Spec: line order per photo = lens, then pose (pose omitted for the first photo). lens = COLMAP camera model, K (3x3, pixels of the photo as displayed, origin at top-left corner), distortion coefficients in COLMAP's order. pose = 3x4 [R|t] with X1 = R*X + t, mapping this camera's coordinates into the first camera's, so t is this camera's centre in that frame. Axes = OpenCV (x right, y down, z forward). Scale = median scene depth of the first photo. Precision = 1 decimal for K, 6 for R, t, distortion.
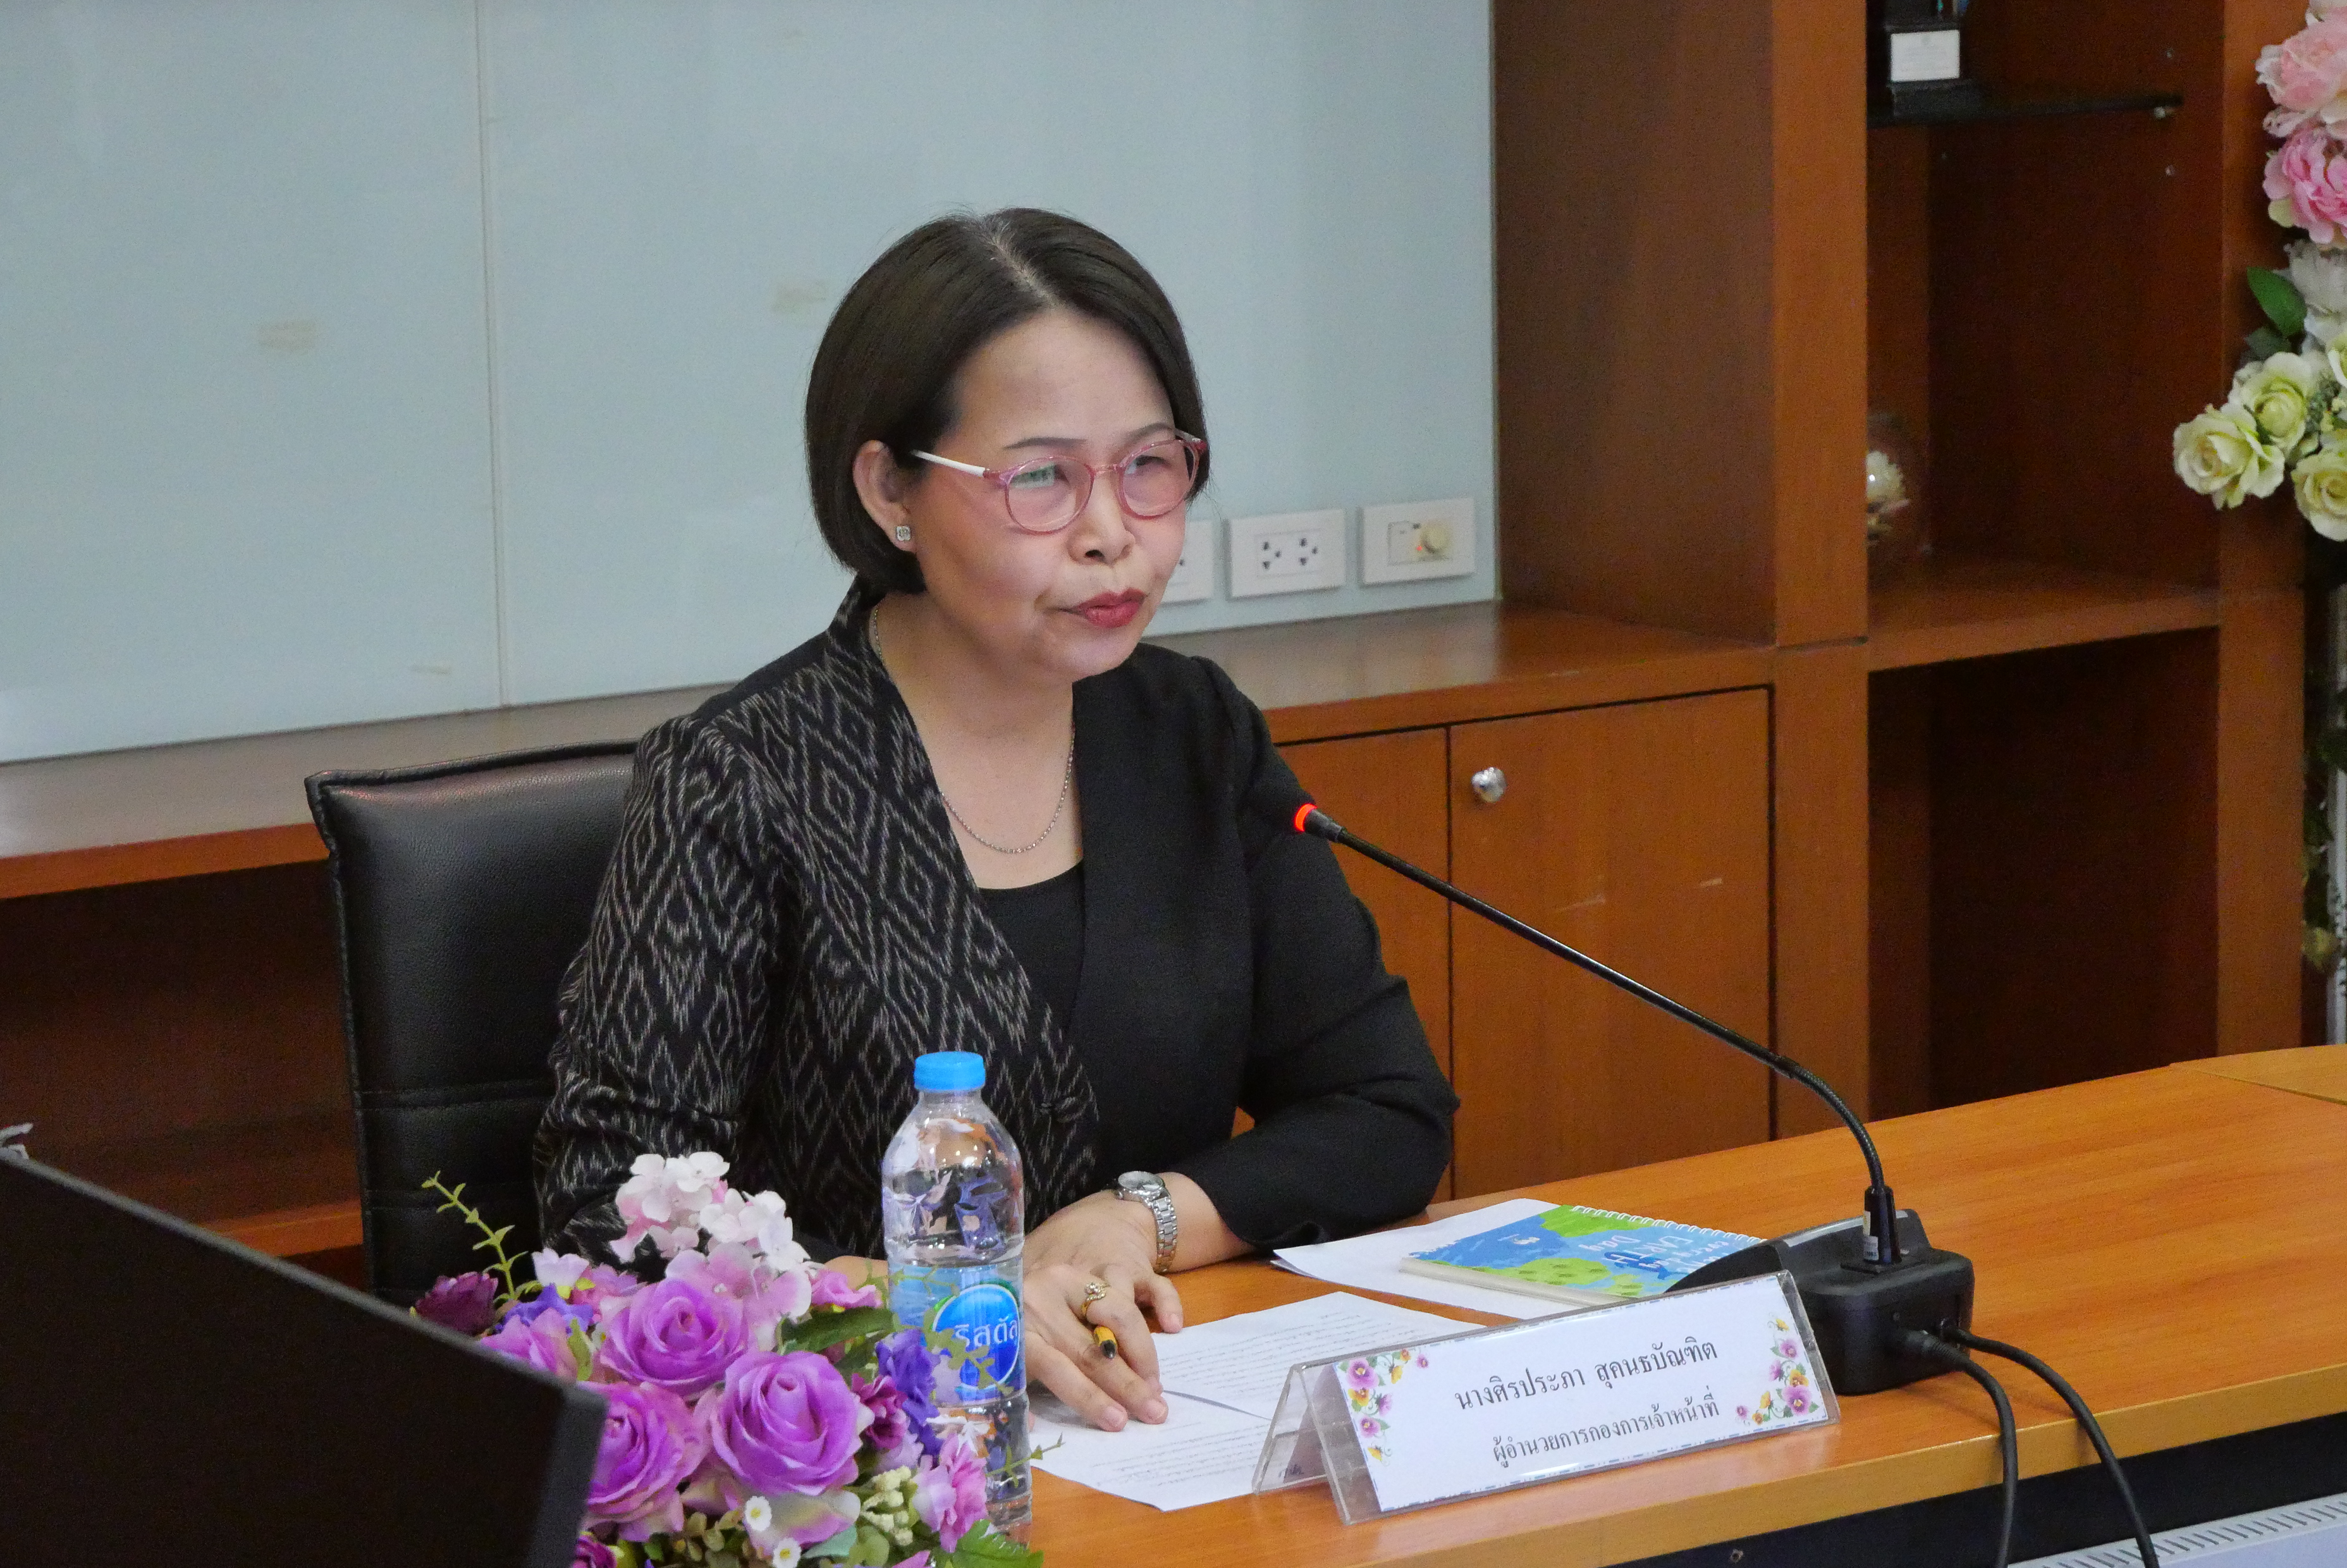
lens RADIAL K [[6691.1, 0, 1181.8], [0, 6691.1, 780.0], [0, 0, 1]] dist [-0.039846, 0.000000]
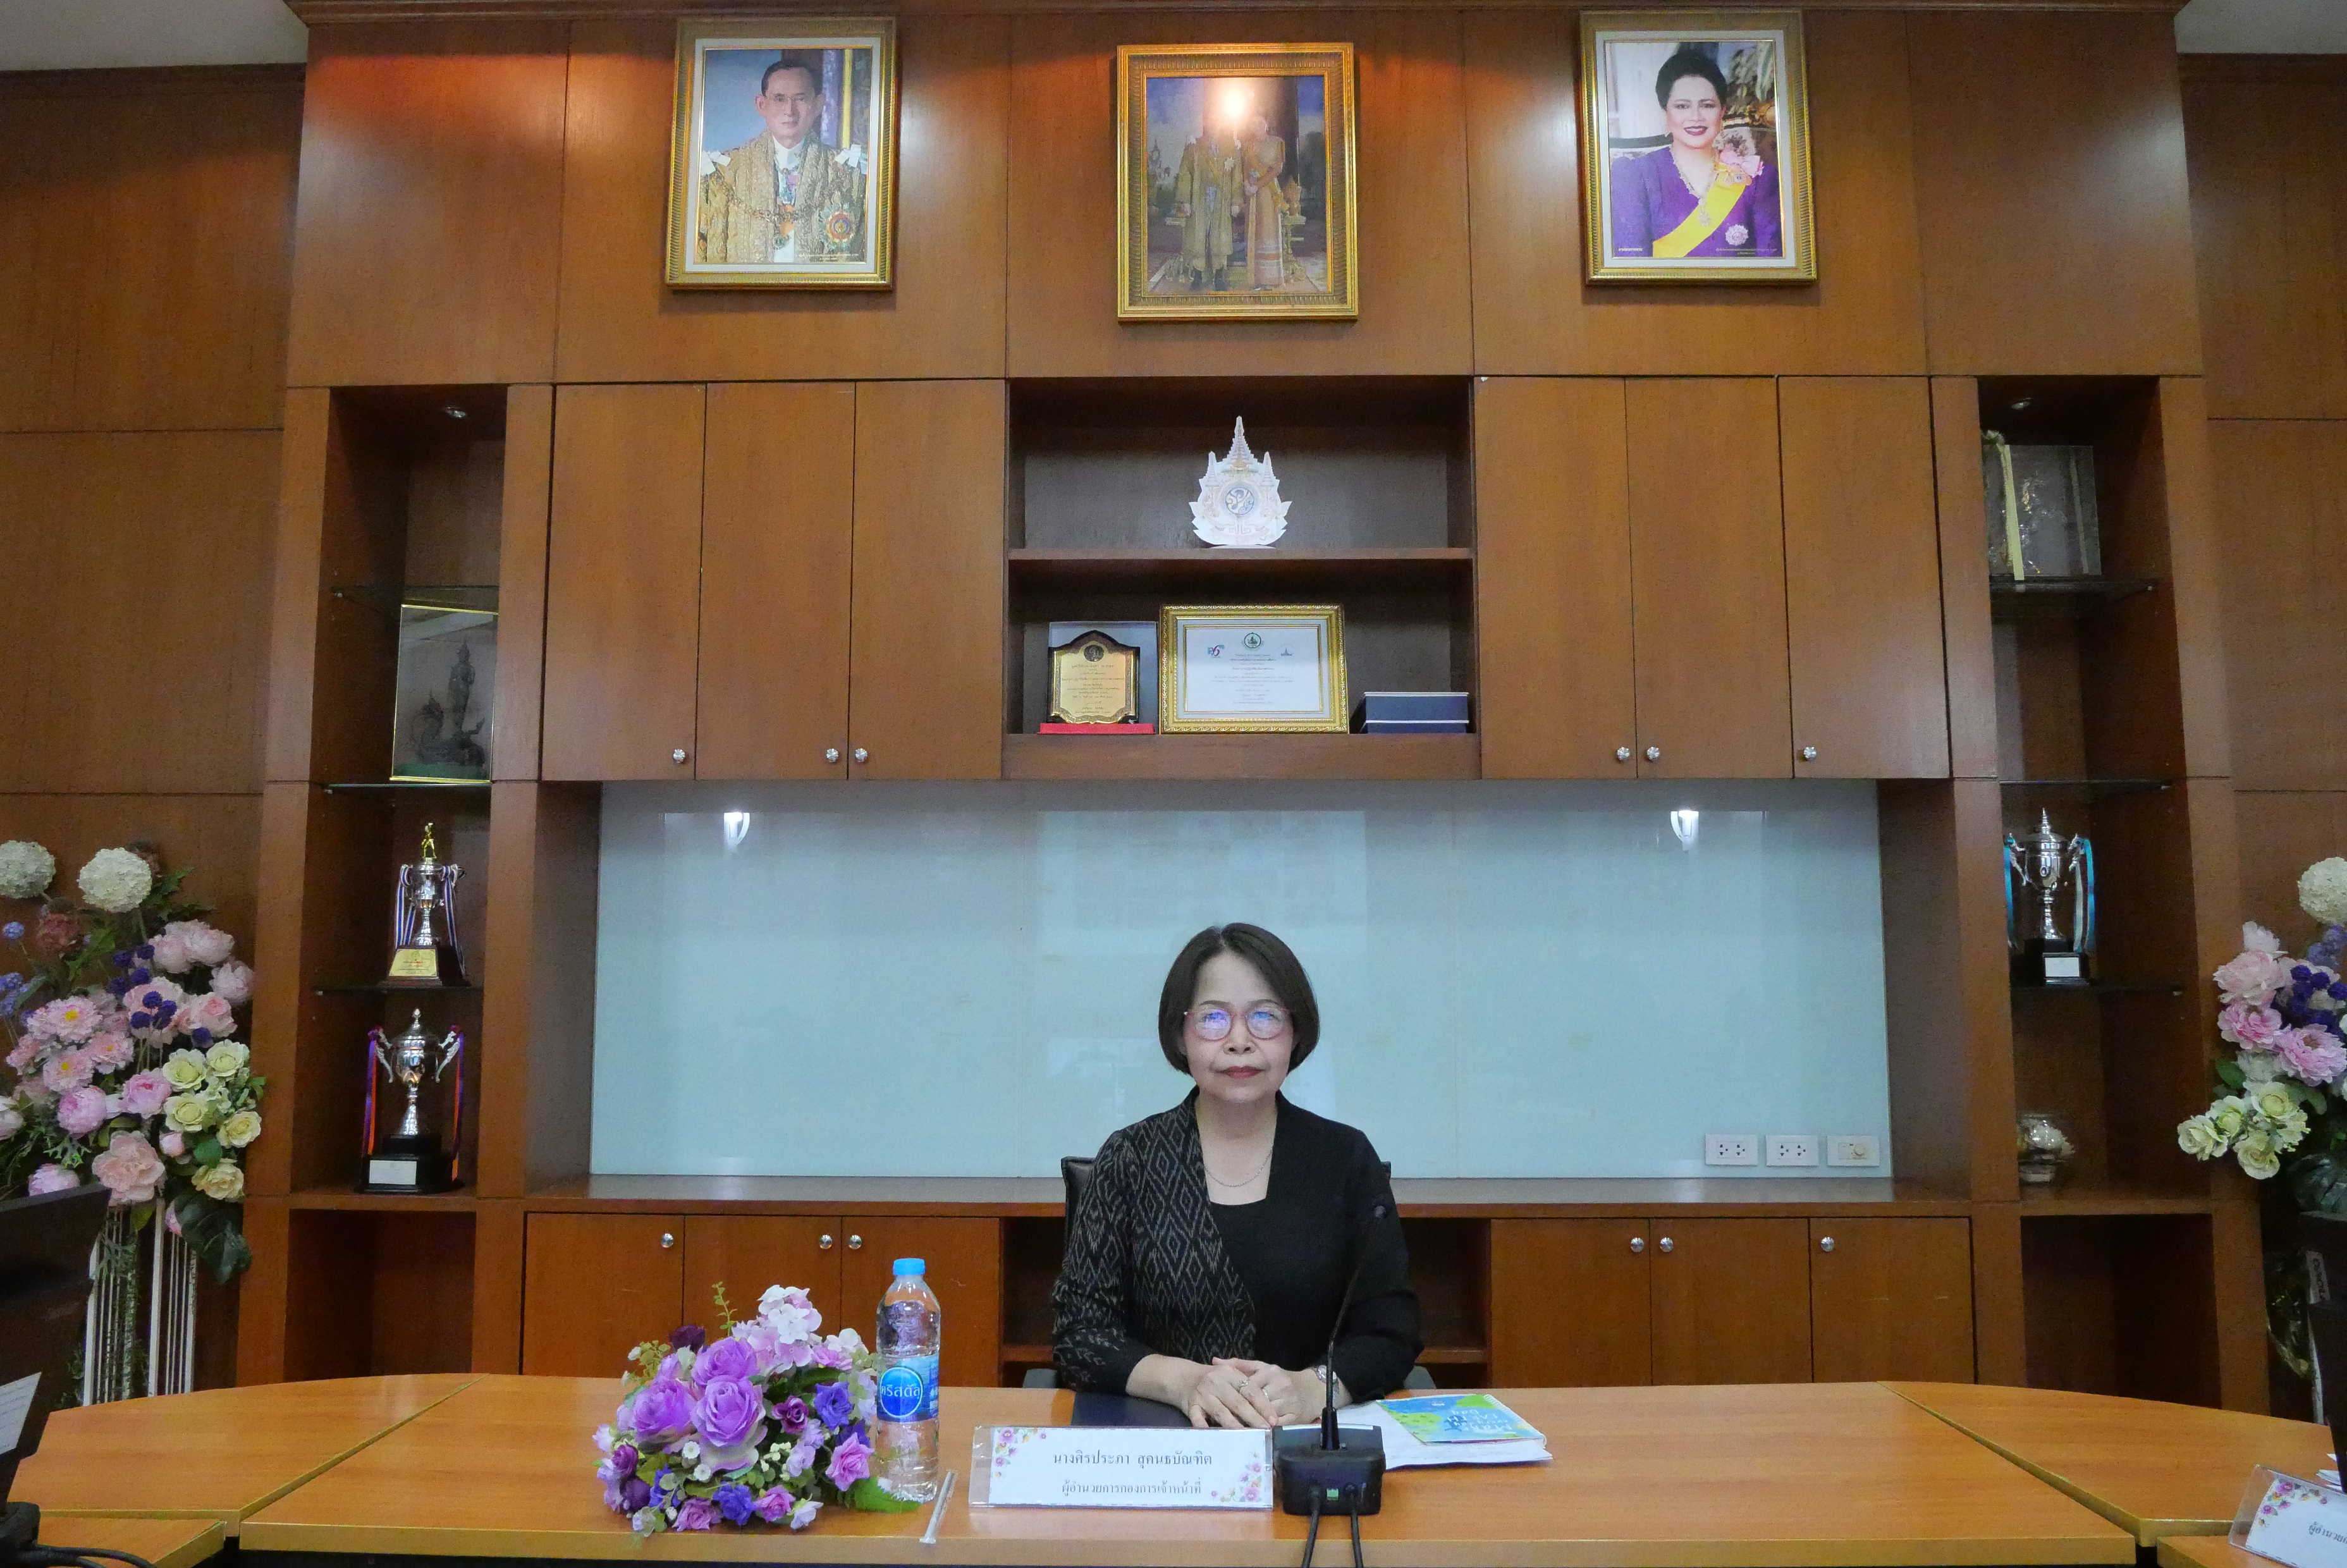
lens RADIAL K [[1729.3, 0, 1170.2], [0, 1729.3, 777.5], [0, 0, 1]] dist [-0.040379, 0.015690]
pose [[0.822953, -0.040667, -0.566652, 0.208843], [-0.107698, 0.968180, -0.225895, 0.003023], [0.557808, 0.246929, 0.792387, 0.302528]]
